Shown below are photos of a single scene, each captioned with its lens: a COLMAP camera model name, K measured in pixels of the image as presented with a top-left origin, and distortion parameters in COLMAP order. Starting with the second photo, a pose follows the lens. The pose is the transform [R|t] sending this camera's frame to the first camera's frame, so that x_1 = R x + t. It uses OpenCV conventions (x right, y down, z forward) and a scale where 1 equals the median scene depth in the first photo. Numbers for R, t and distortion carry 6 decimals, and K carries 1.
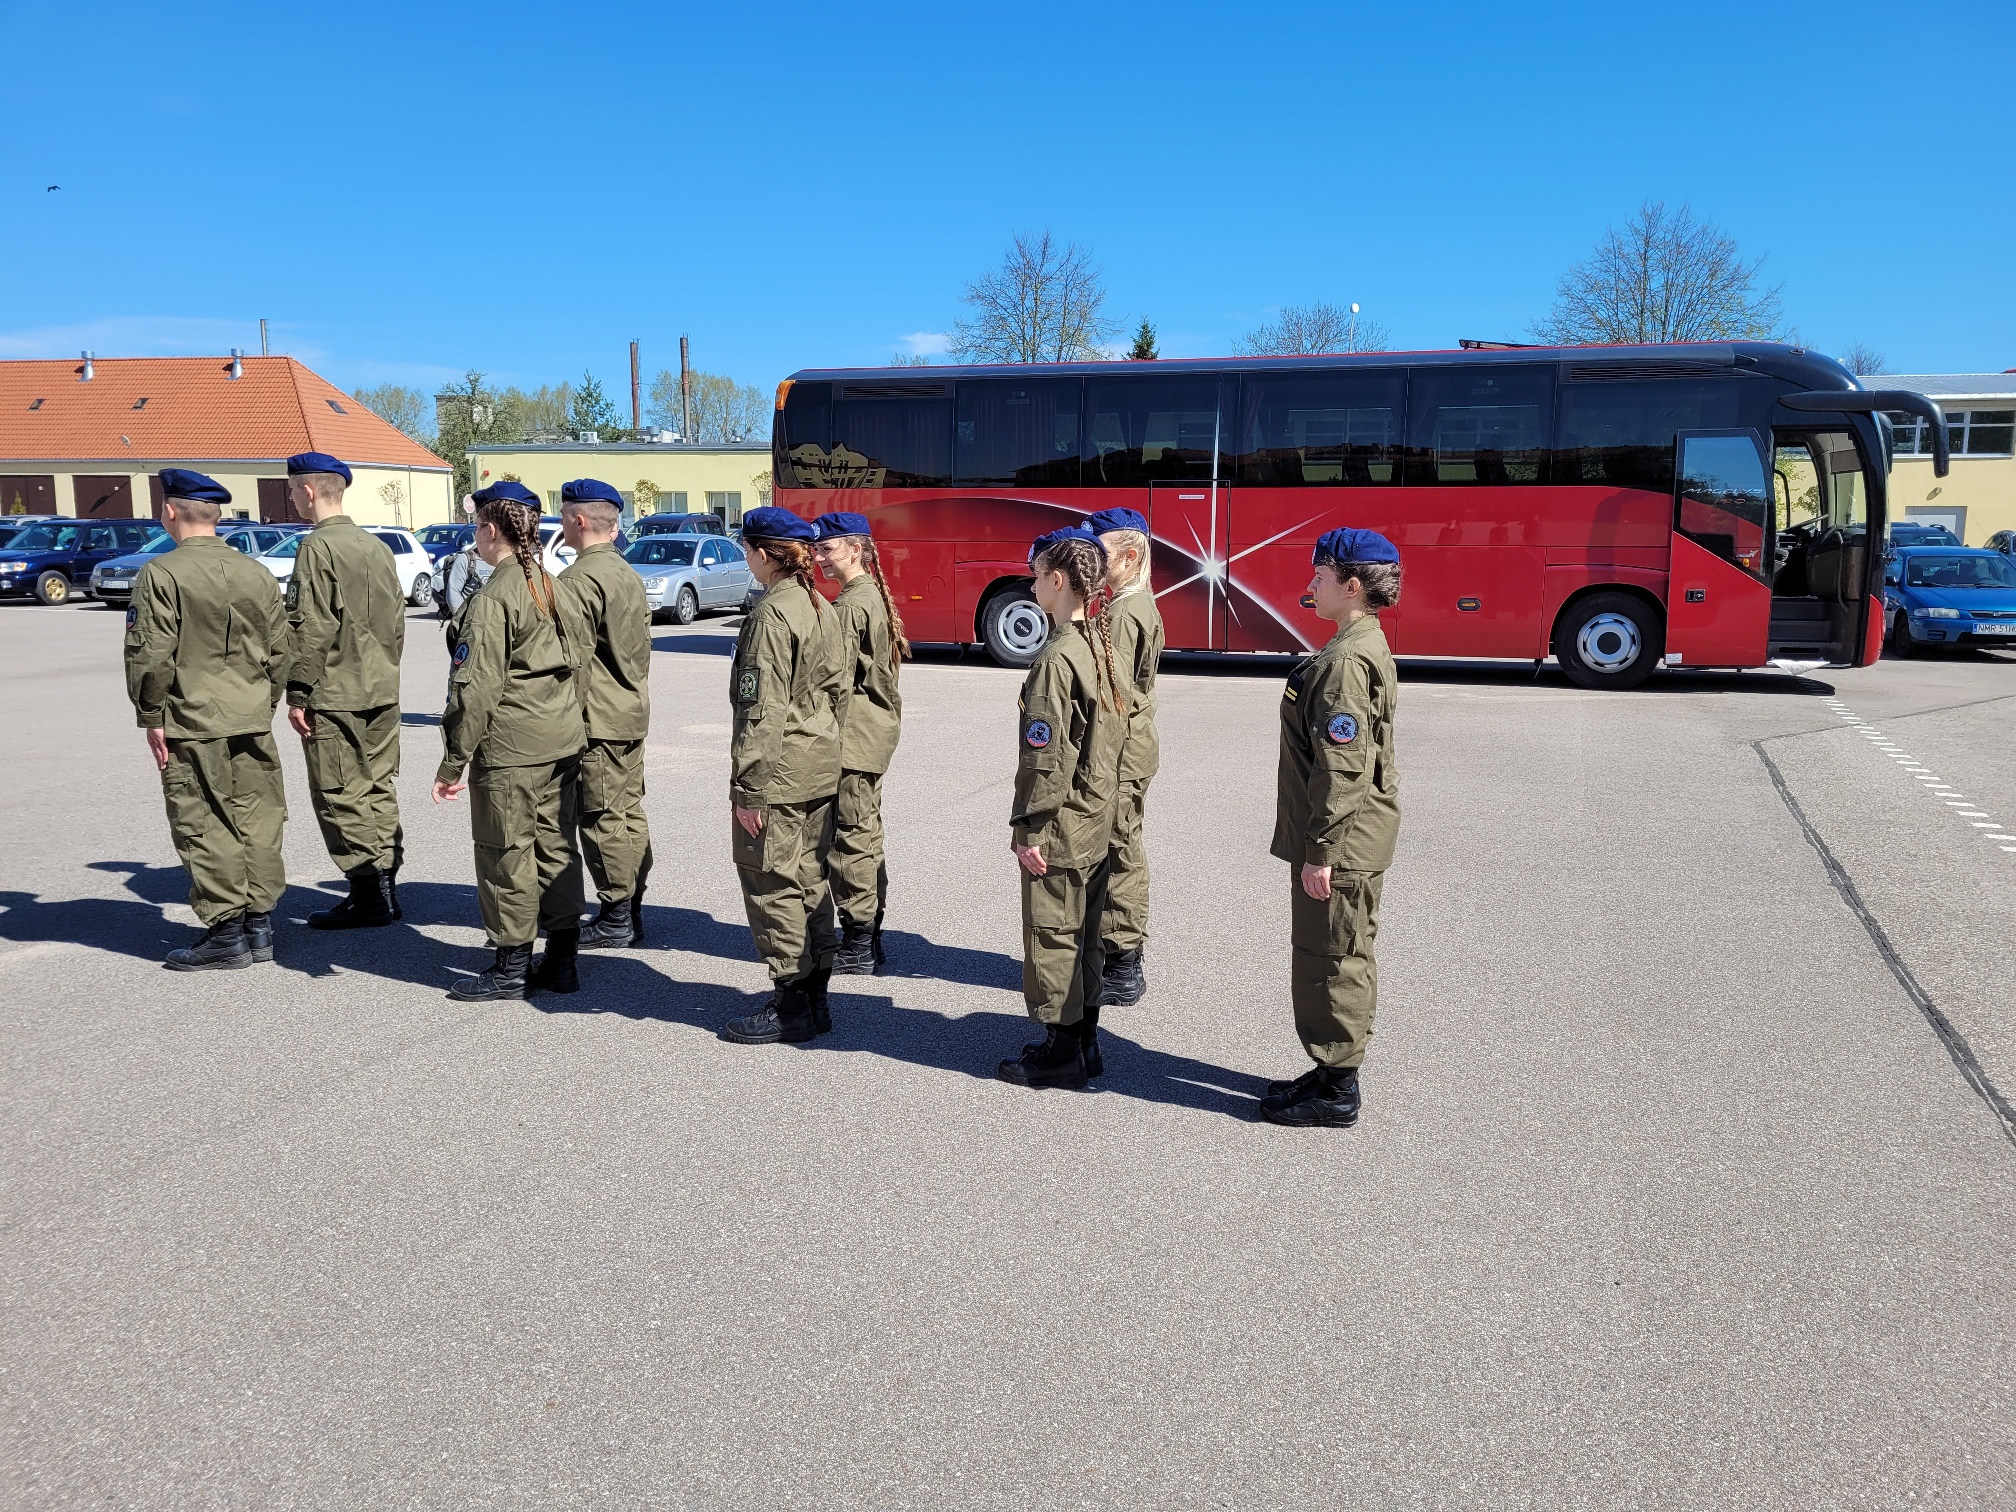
lens RADIAL K [[1531.0, 0, 1017.3], [0, 1531.0, 759.7], [0, 0, 1]] dist [0.056274, -0.051060]
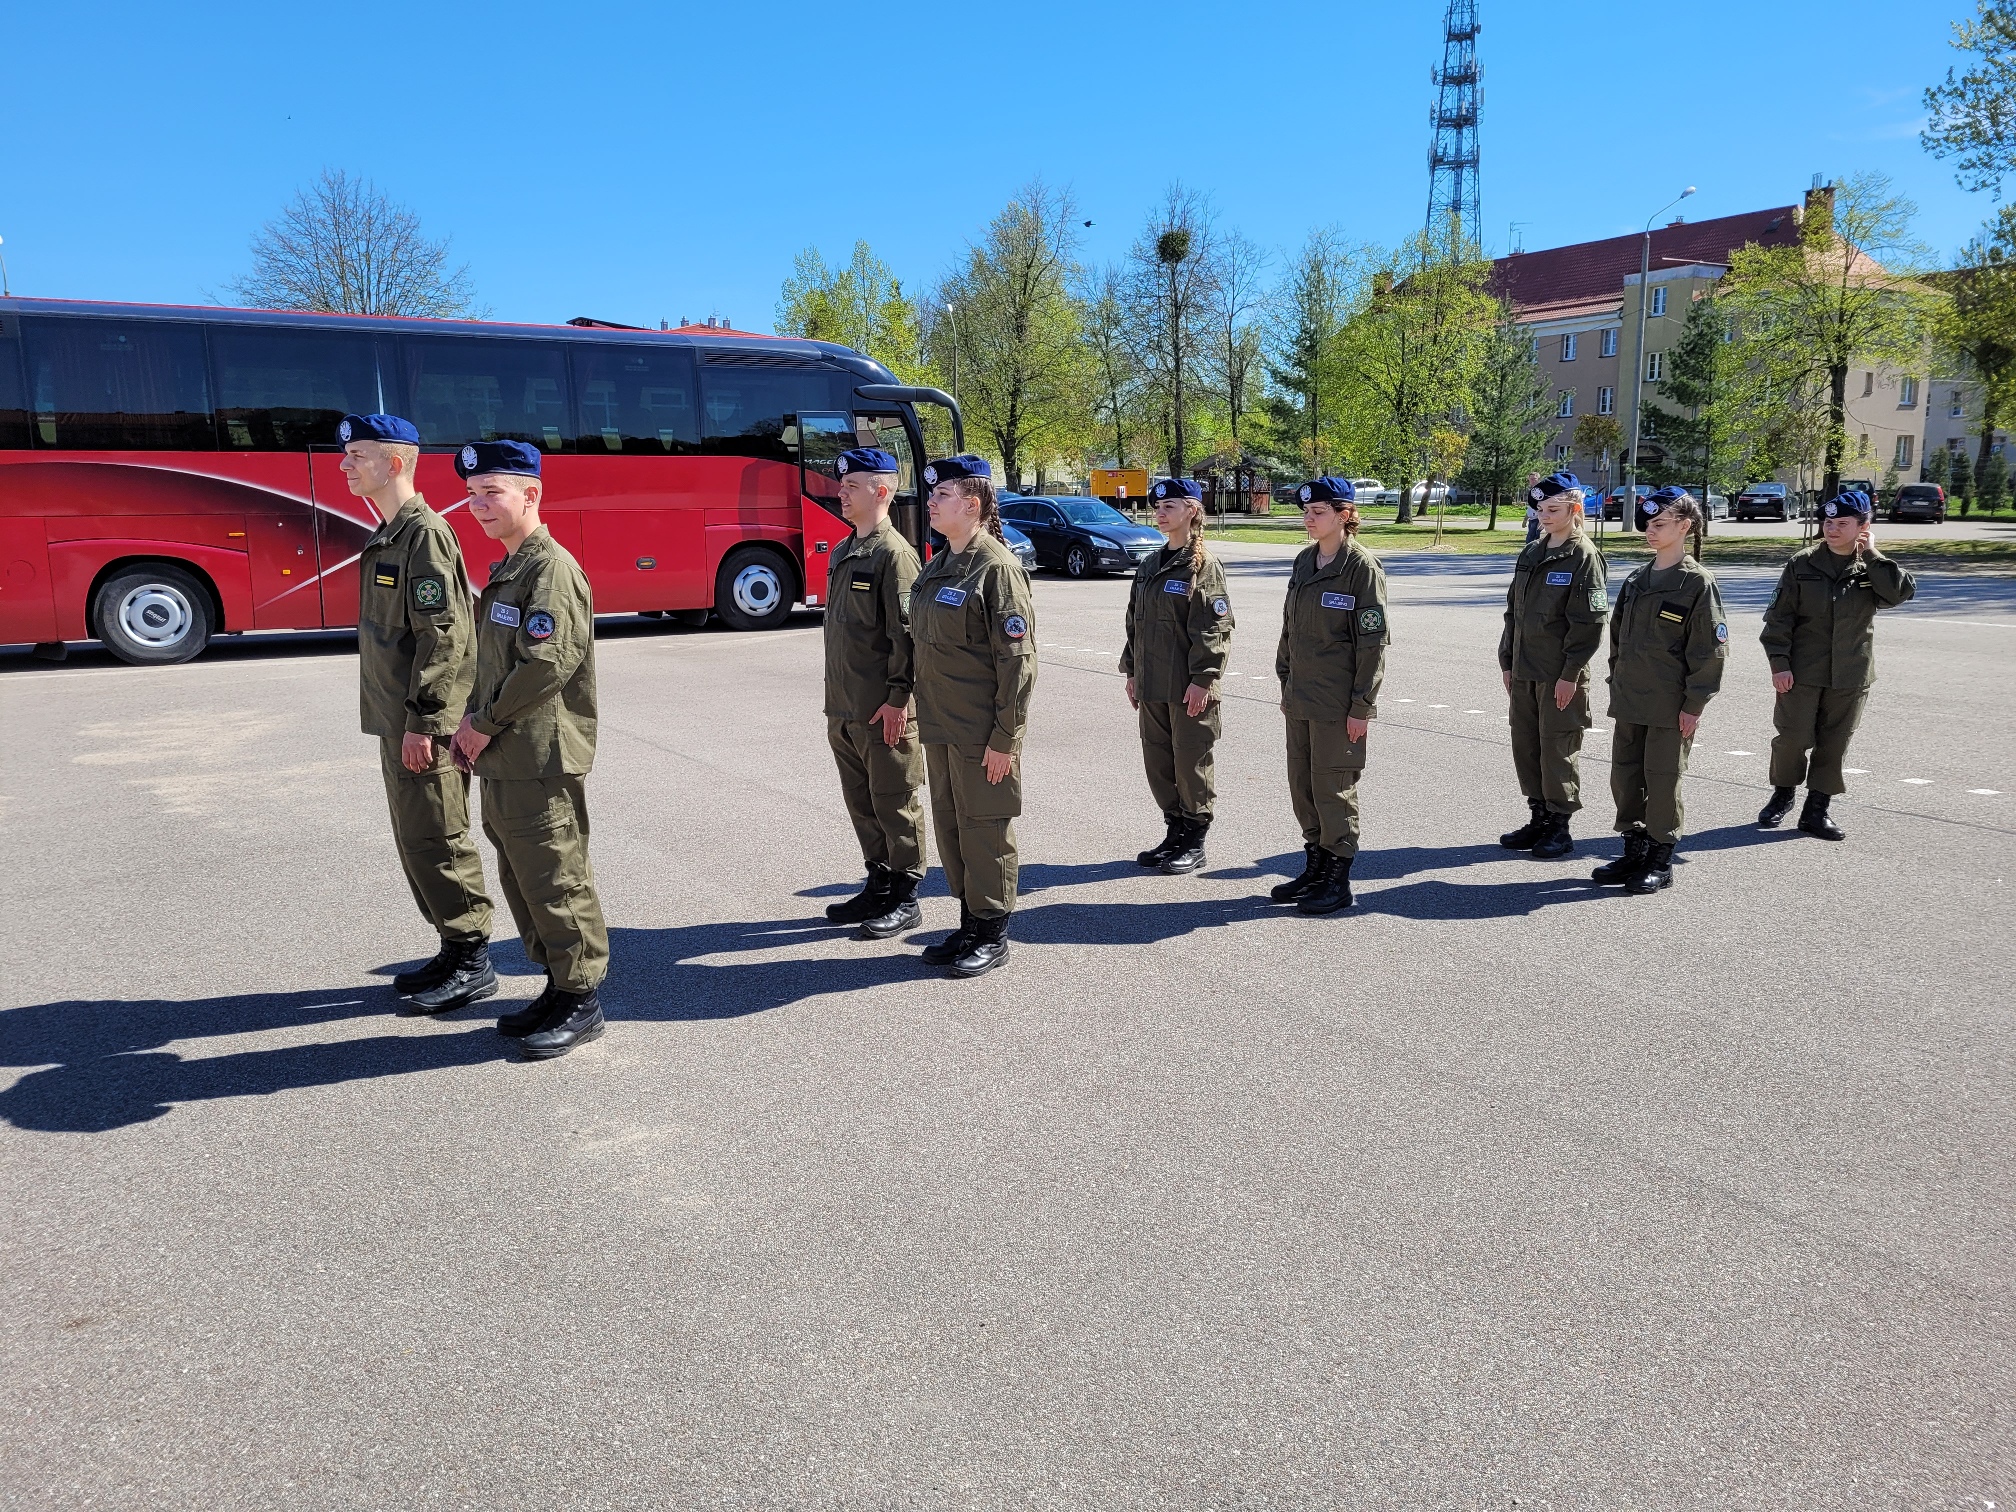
lens RADIAL K [[1531.0, 0, 996.5], [0, 1531.0, 747.3], [0, 0, 1]] dist [0.056274, -0.051060]
pose [[0.651560, -0.138254, 0.745892, -0.376256], [0.127802, 0.989204, 0.071713, -0.017726], [-0.747754, 0.048601, 0.662195, 0.092683]]
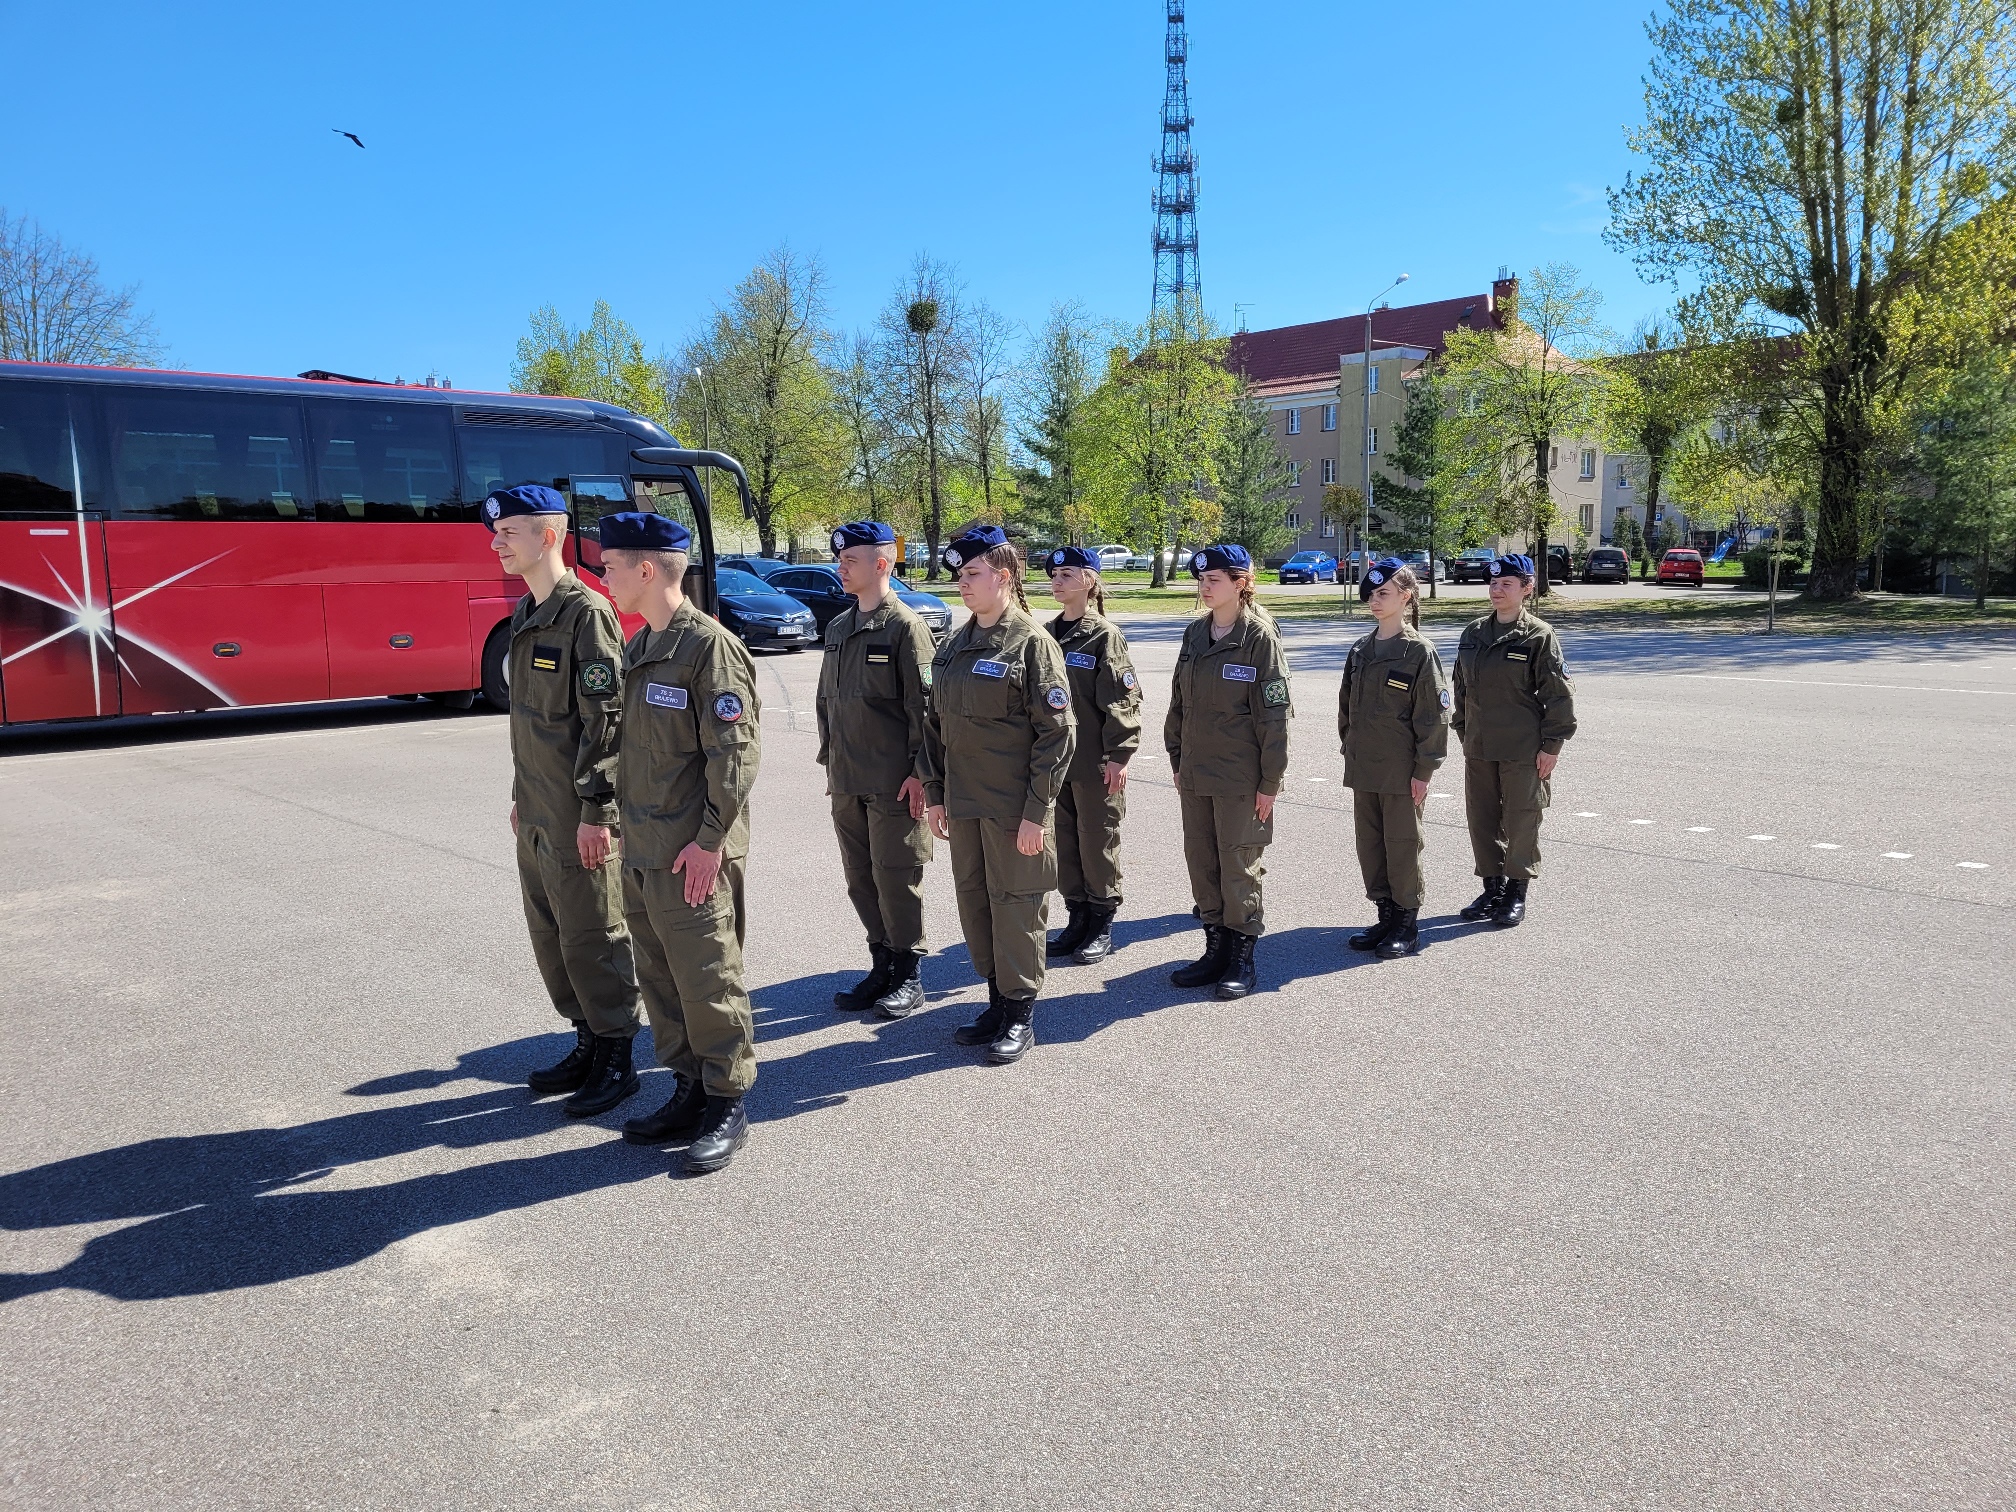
lens RADIAL K [[1531.0, 0, 1047.2], [0, 1531.0, 760.6], [0, 0, 1]] dist [0.056274, -0.051060]
pose [[0.492003, -0.131377, 0.860623, -0.363257], [0.149687, 0.986592, 0.065033, -0.027418], [-0.857628, 0.096828, 0.505072, 0.148690]]
